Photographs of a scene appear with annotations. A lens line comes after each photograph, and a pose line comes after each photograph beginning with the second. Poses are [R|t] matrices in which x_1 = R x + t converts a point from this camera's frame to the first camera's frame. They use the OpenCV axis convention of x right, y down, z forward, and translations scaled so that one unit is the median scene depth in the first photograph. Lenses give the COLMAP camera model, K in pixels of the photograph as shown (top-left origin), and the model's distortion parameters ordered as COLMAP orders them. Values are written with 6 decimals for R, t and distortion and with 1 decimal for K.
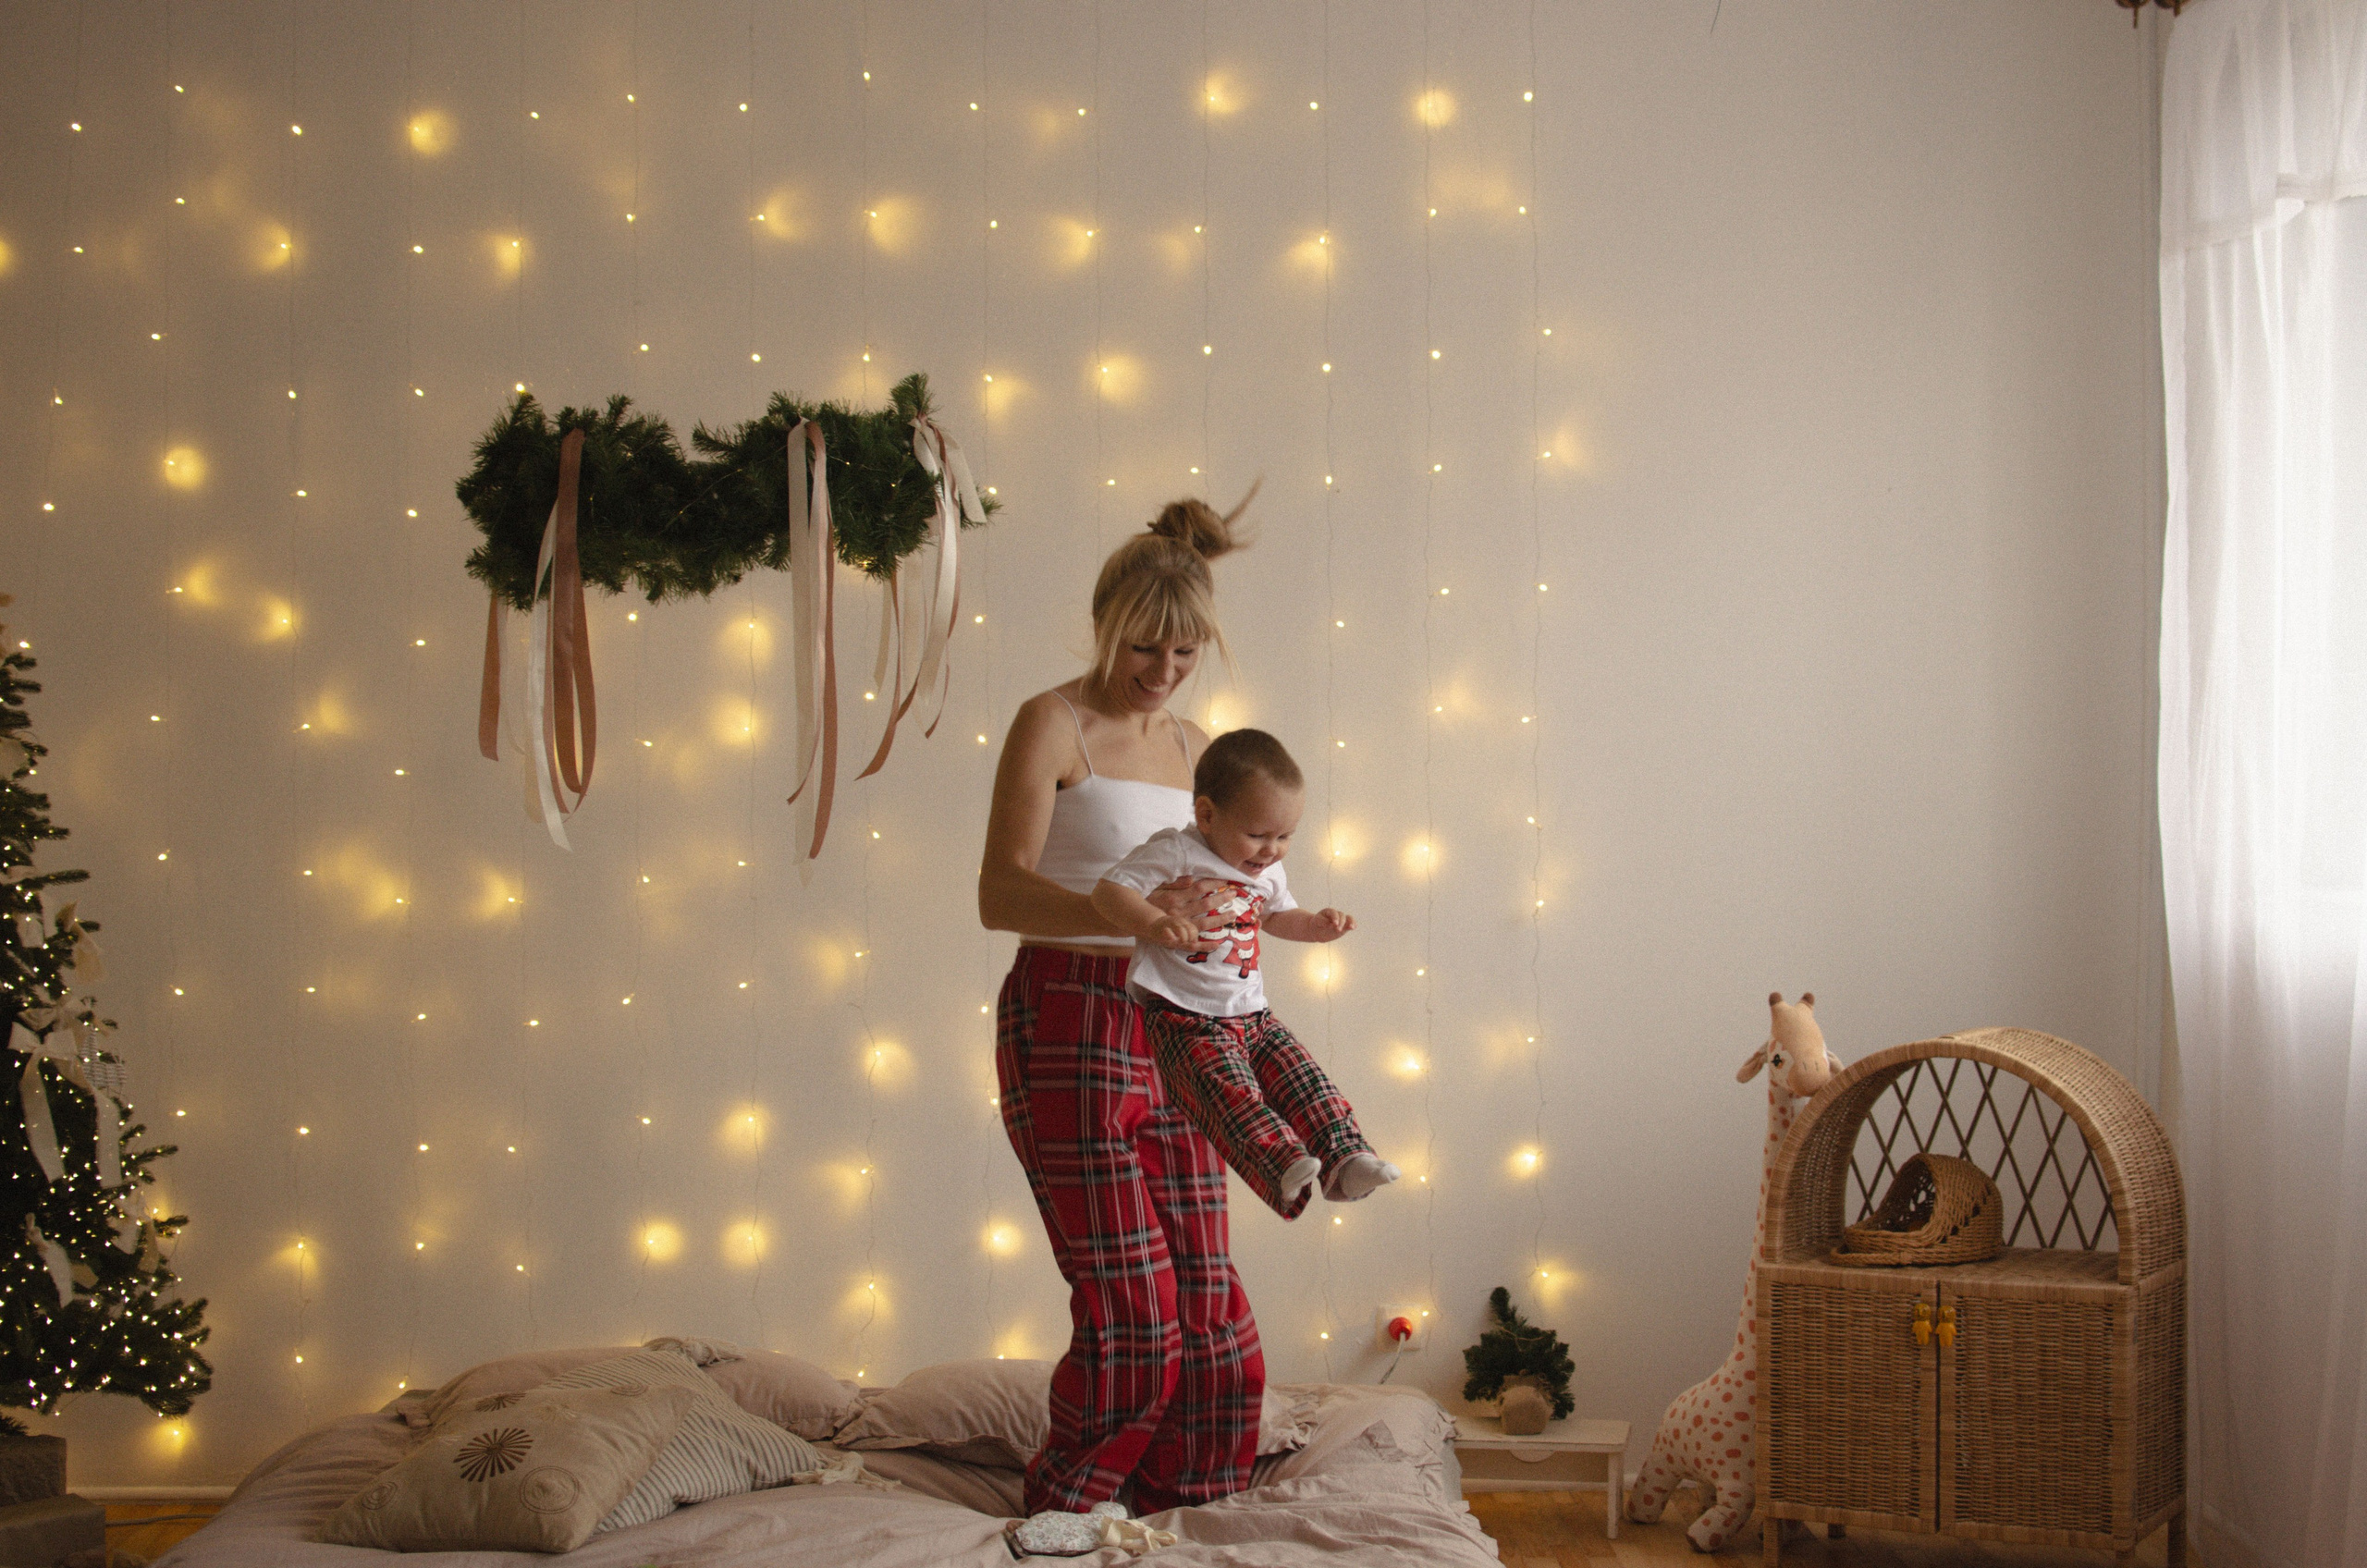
lens RADIAL K [[3588.8, 0, 1192.2], [0, 3588.8, 805.6], [0, 0, 1]] dist [-0.159003, 0.000000]
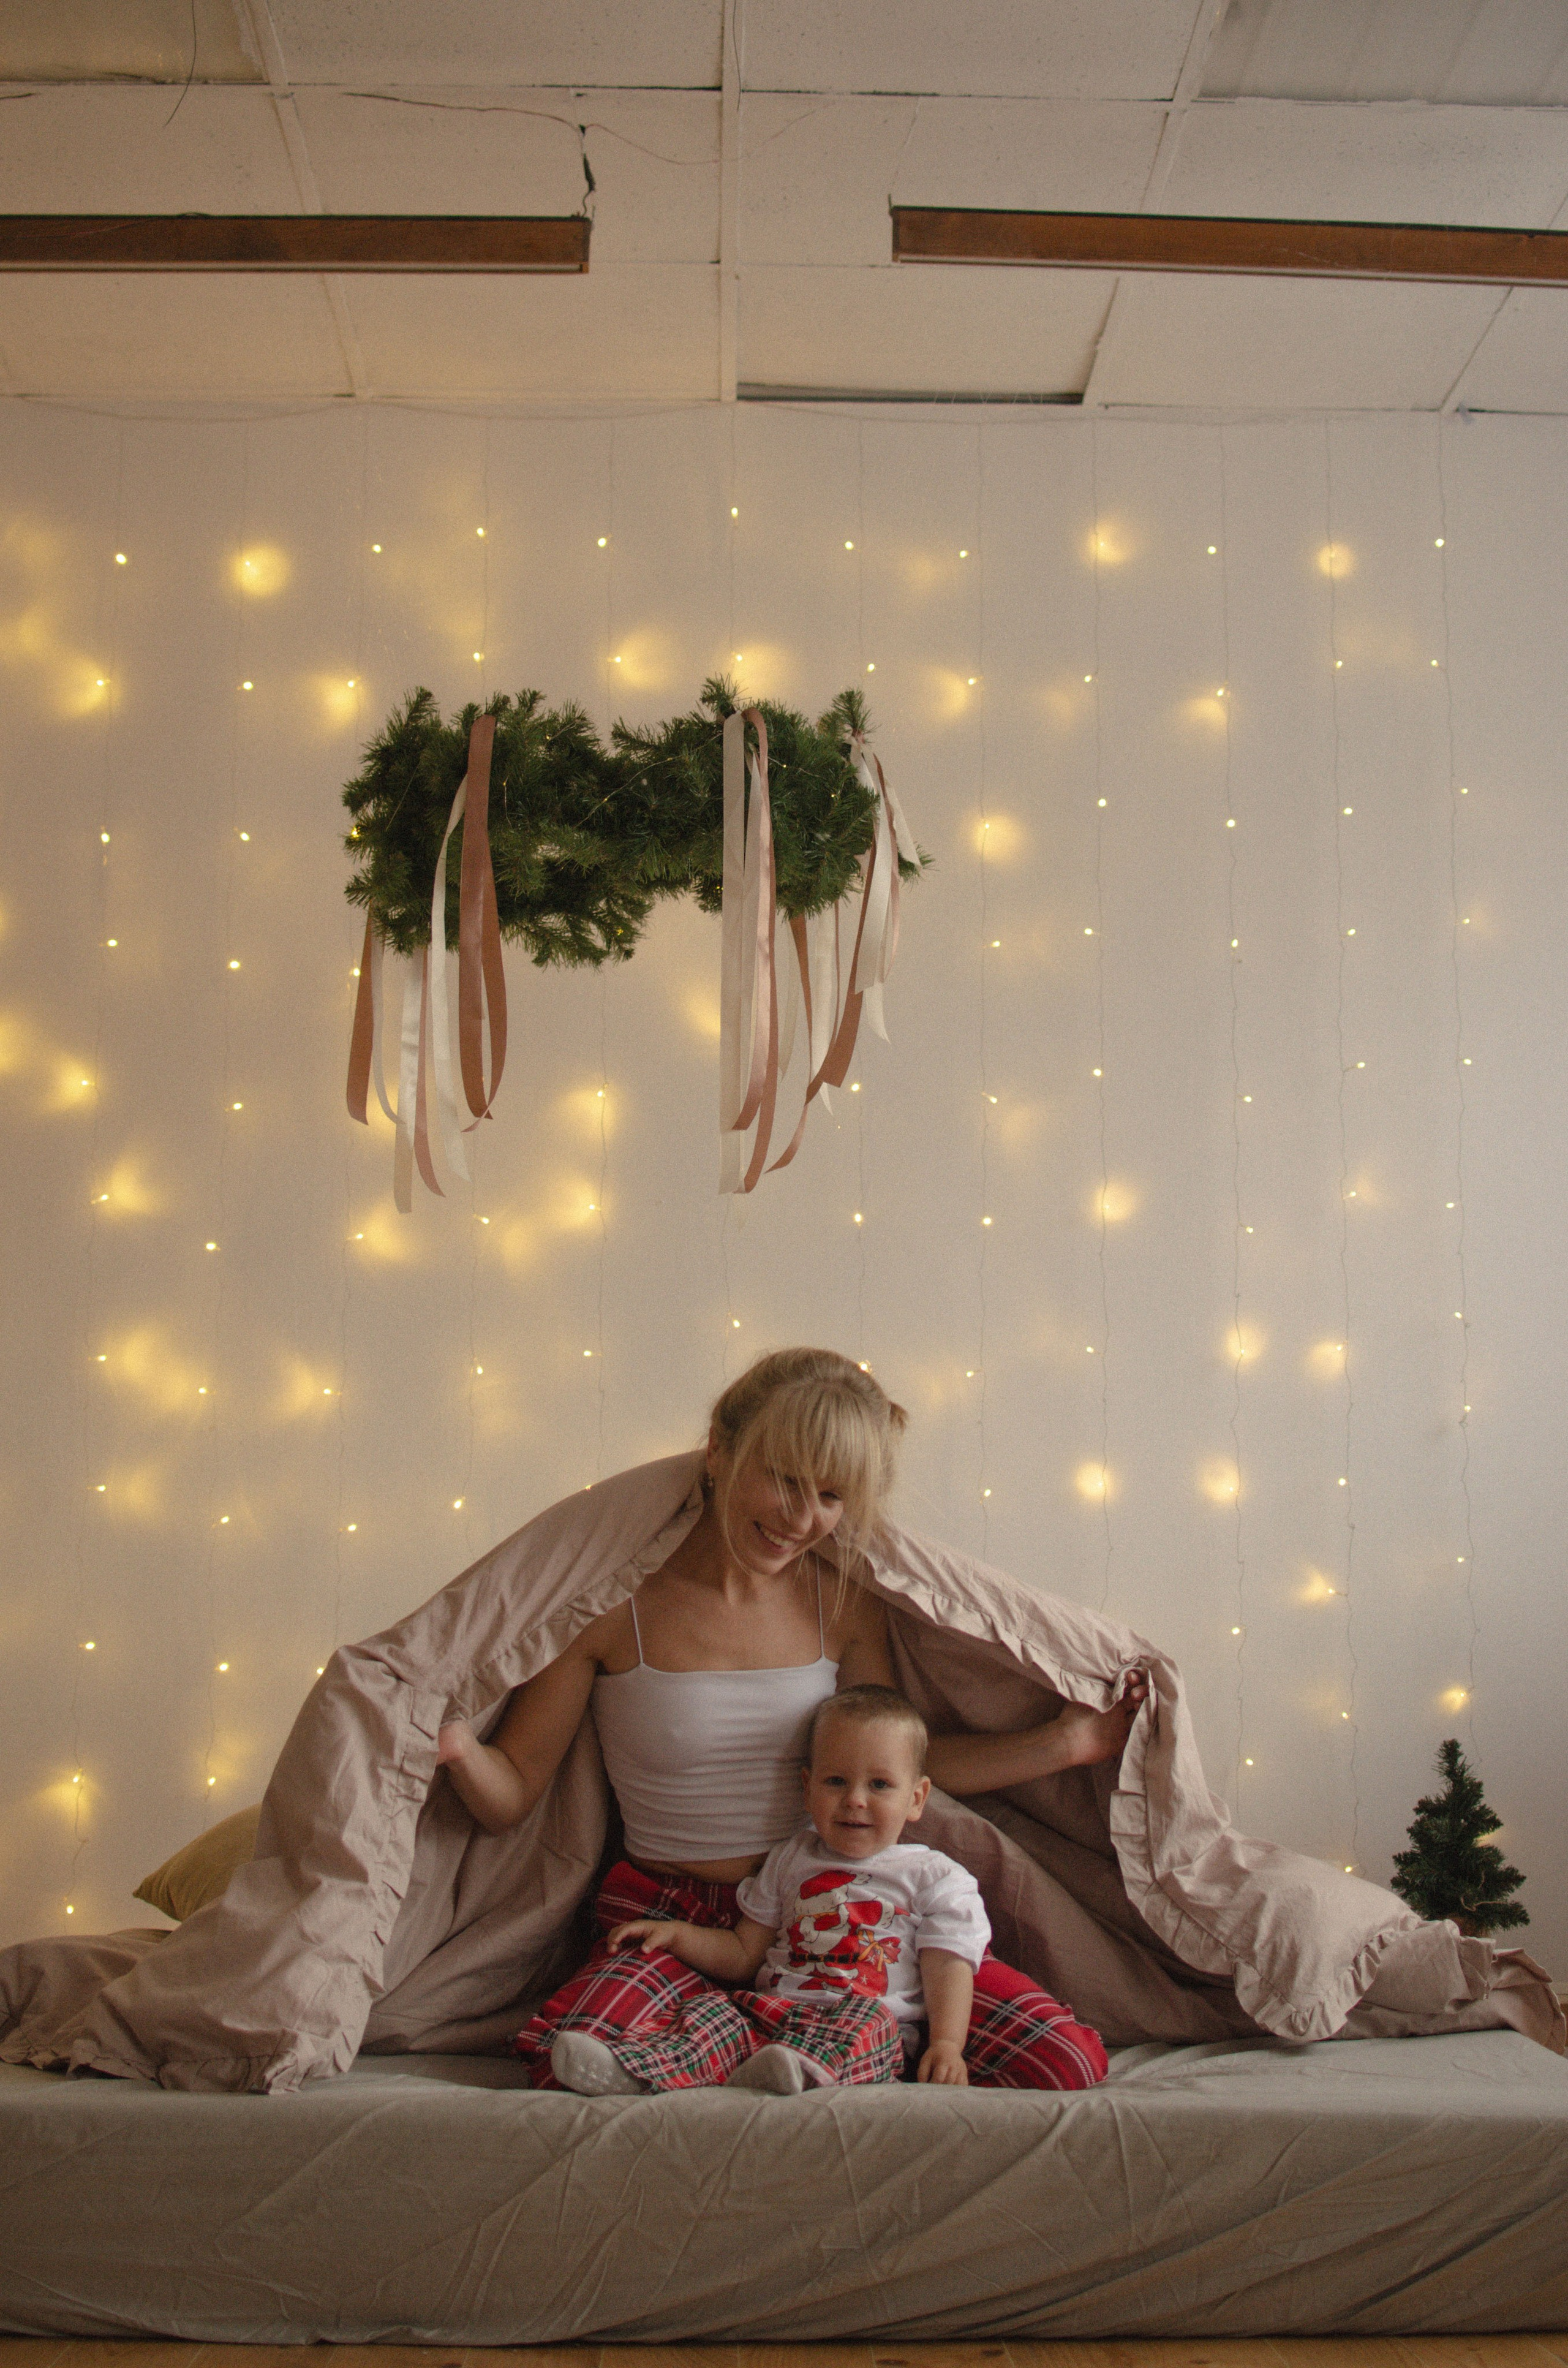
lens RADIAL K [[3590.0, 0, 764.4], [0, 3590.0, 1167.4], [0, 0, 1]] dist [-0.159003, 0.000000]
pose [[0.999906, 0.006964, -0.011816, -0.082511], [-0.008852, 0.985723, -0.168145, 0.141411], [0.010476, 0.168233, 0.985692, 0.121365]]
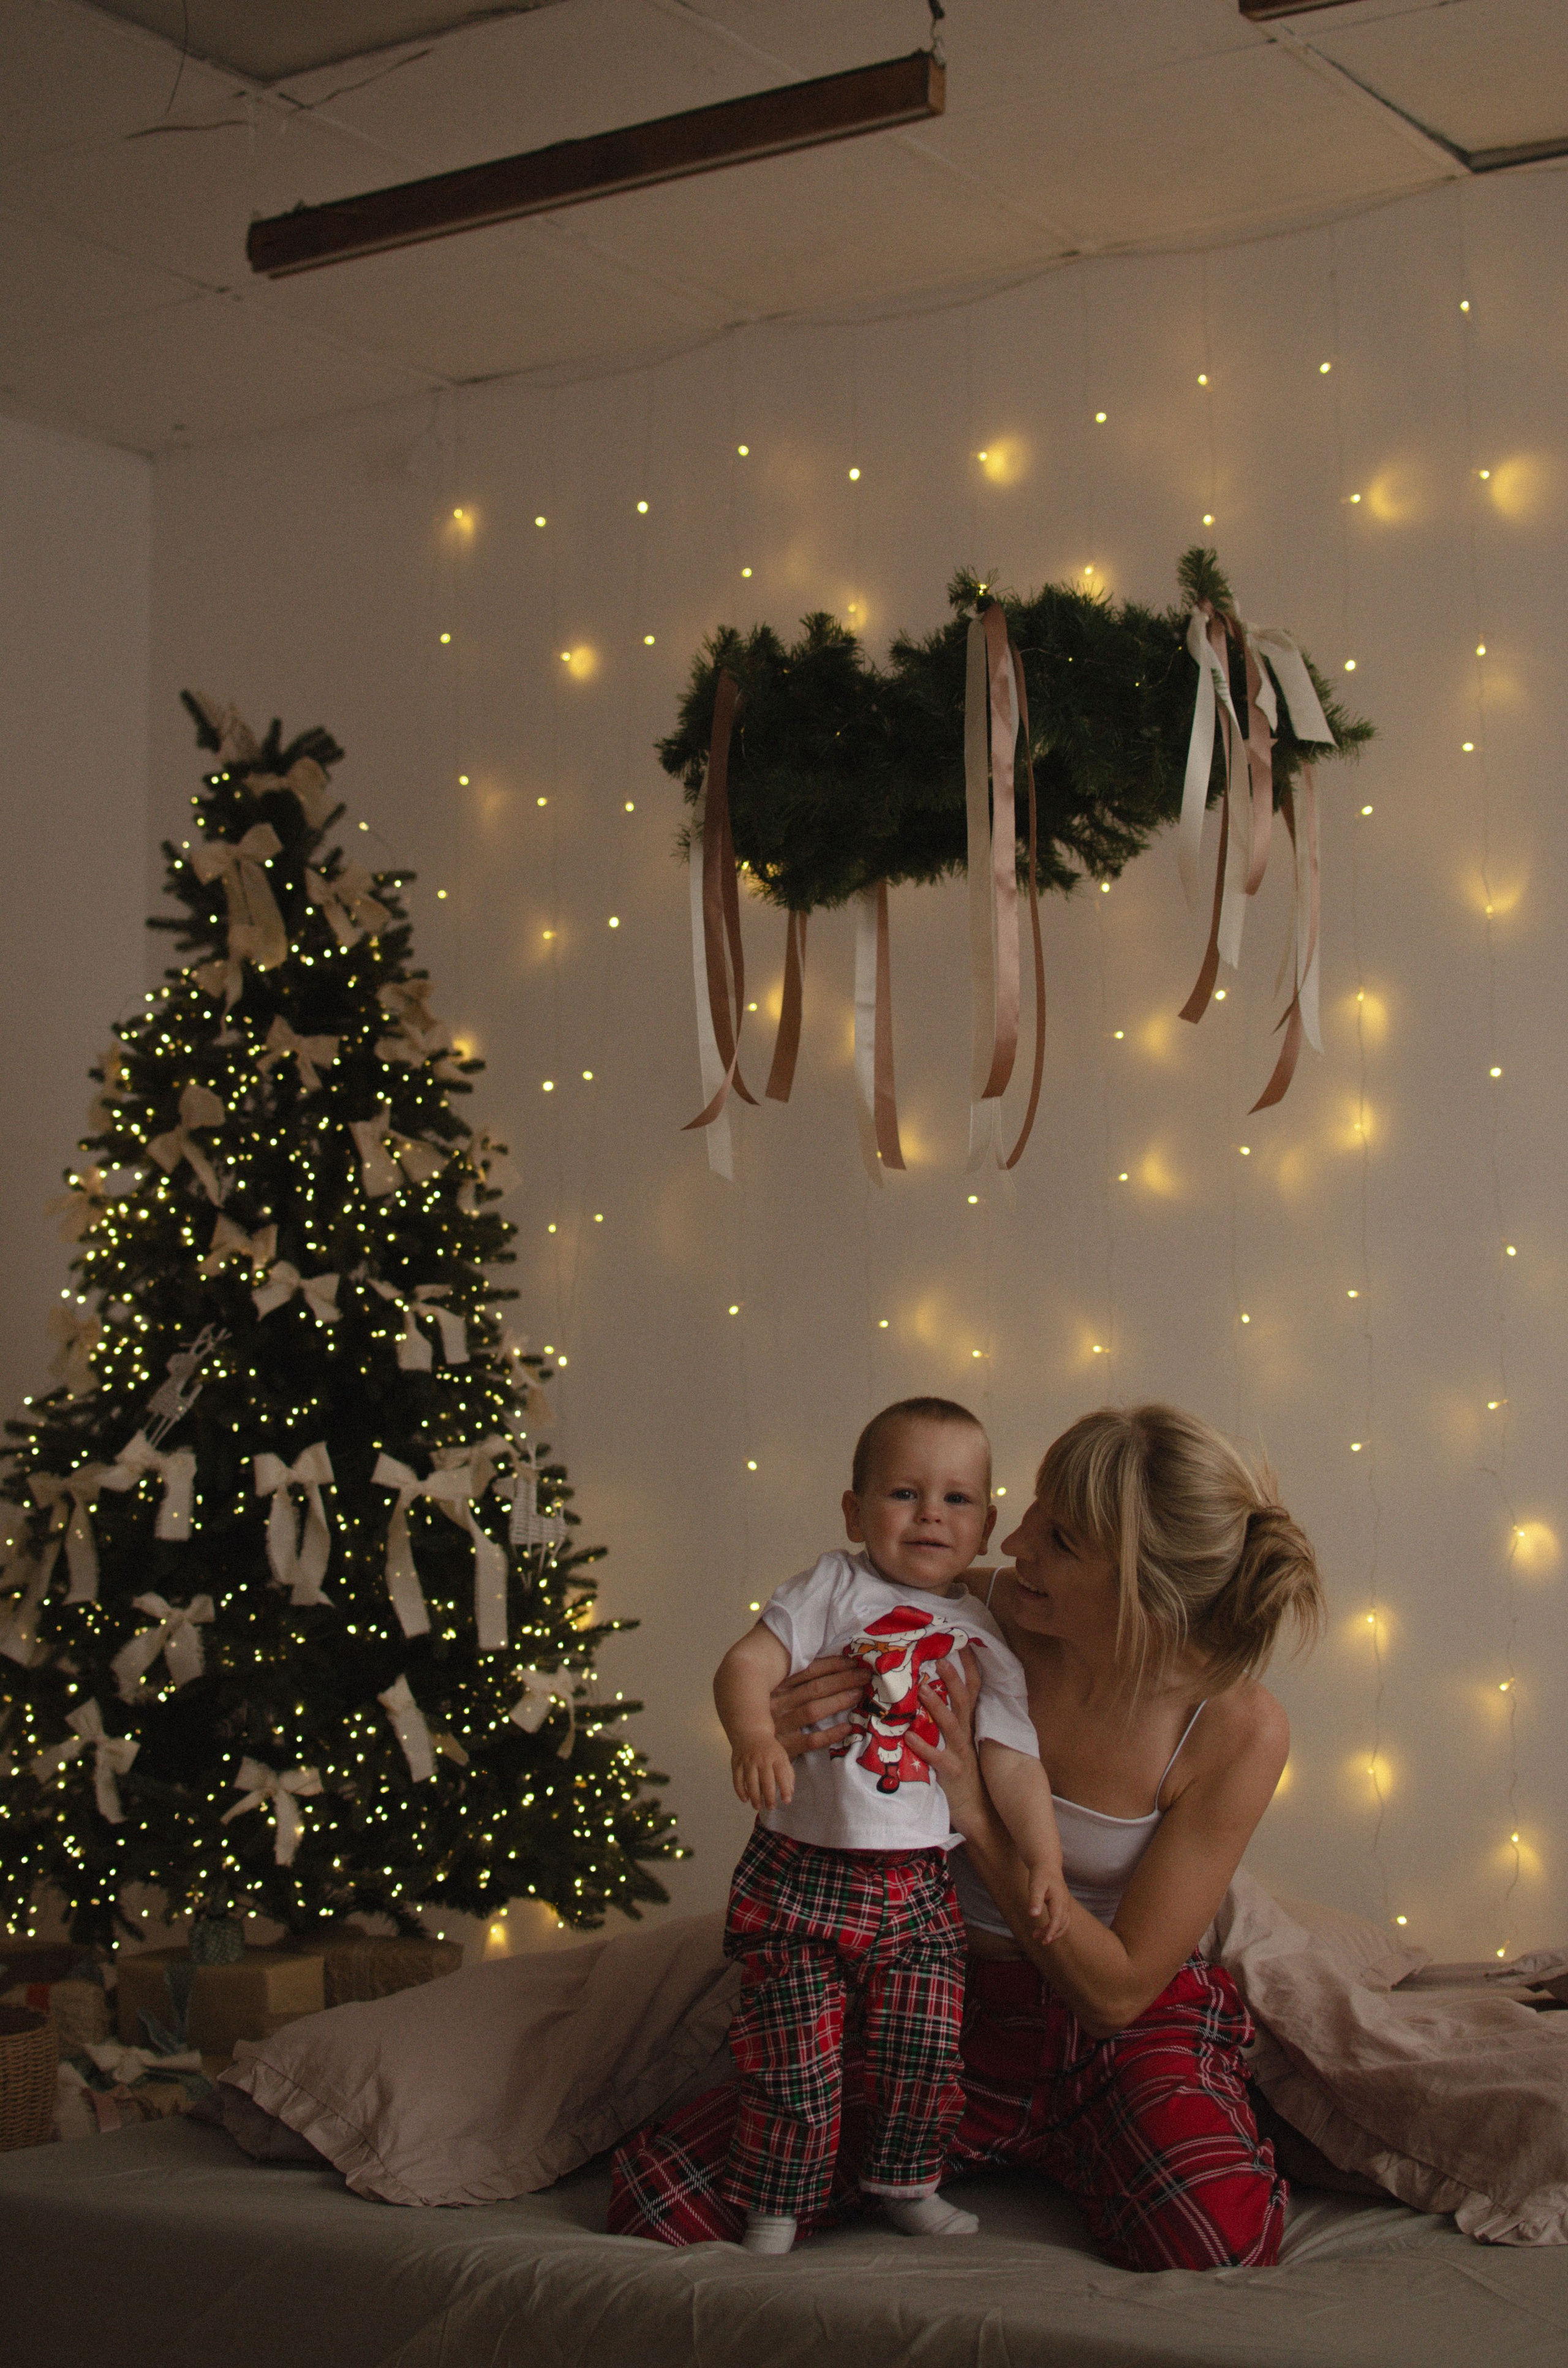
lens RADIAL K [[3590.0, 0, 785.5], [0, 3590.0, 1179.9], [0, 0, 1]] dist [-0.159003, 0.000000]
pose [[0.828336, -0.054502, -0.557575, 0.249584], [-0.004223, 0.994621, -0.103496, 0.085930], [0.560216, 0.088084, 0.823650, 0.317797]]
